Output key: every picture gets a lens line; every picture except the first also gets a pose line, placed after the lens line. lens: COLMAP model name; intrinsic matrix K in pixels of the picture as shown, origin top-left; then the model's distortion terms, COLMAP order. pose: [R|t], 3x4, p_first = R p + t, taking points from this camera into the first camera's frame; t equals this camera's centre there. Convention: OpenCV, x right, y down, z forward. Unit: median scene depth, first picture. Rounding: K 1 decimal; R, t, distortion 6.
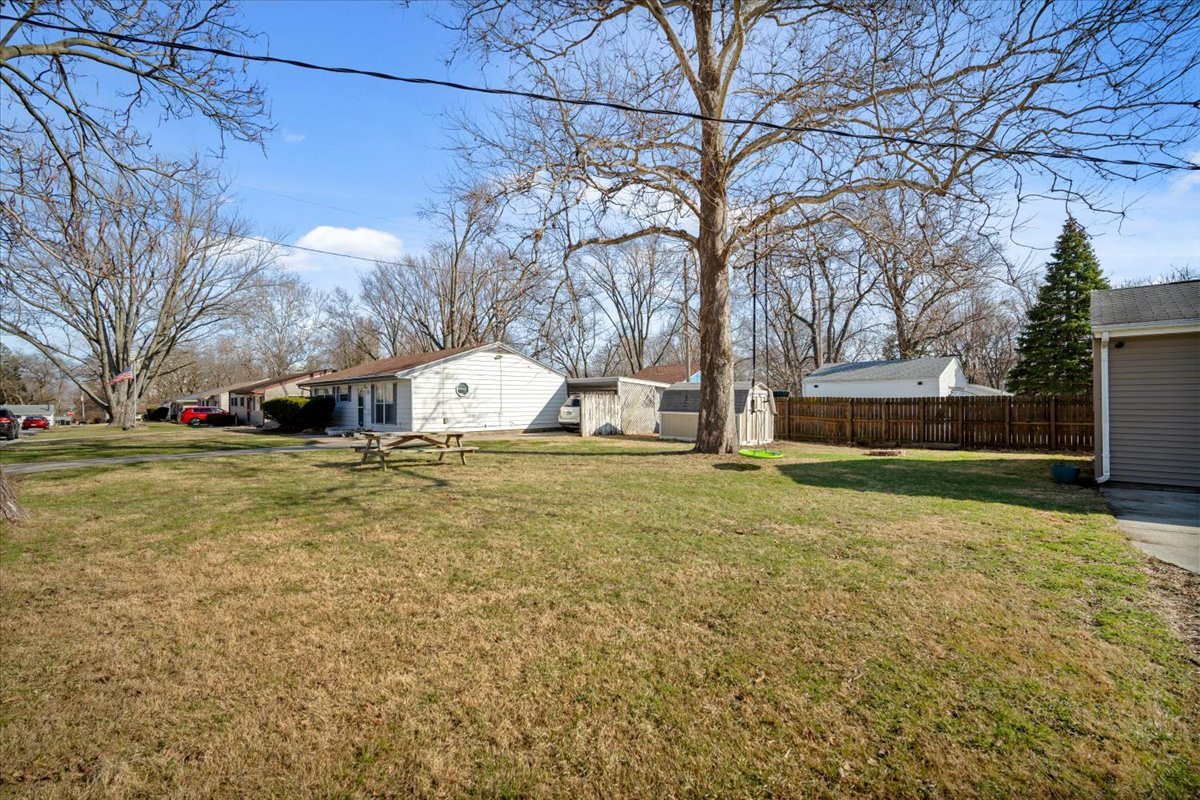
lens RADIAL K [[489.2, 0, 604.2], [0, 489.2, 401.8], [0, 0, 1]] dist [0.002525, 0.000294]
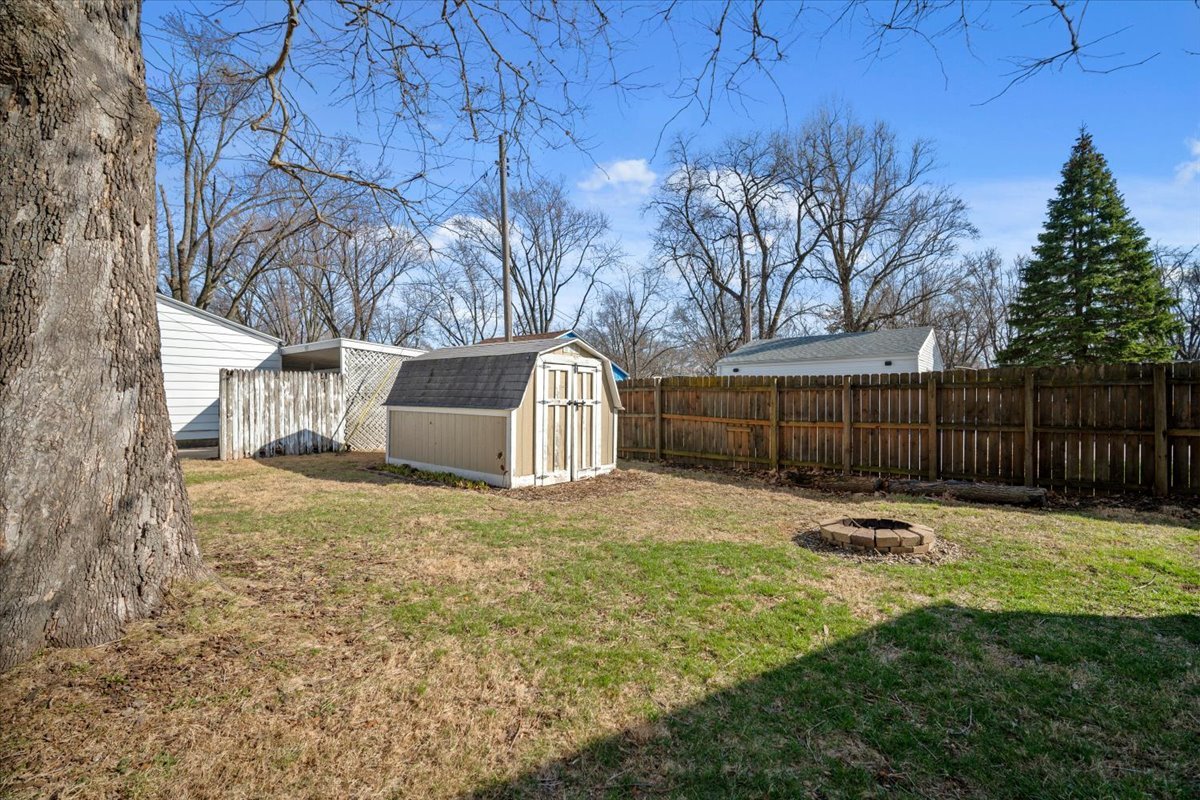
lens RADIAL K [[489.2, 0, 596.7], [0, 489.2, 401.1], [0, 0, 1]] dist [0.002525, 0.000294]
pose [[0.996318, 0.001163, 0.085725, 0.185542], [-0.001266, 0.999999, 0.001149, 0.009866], [-0.085723, -0.001253, 0.996318, 0.348782]]
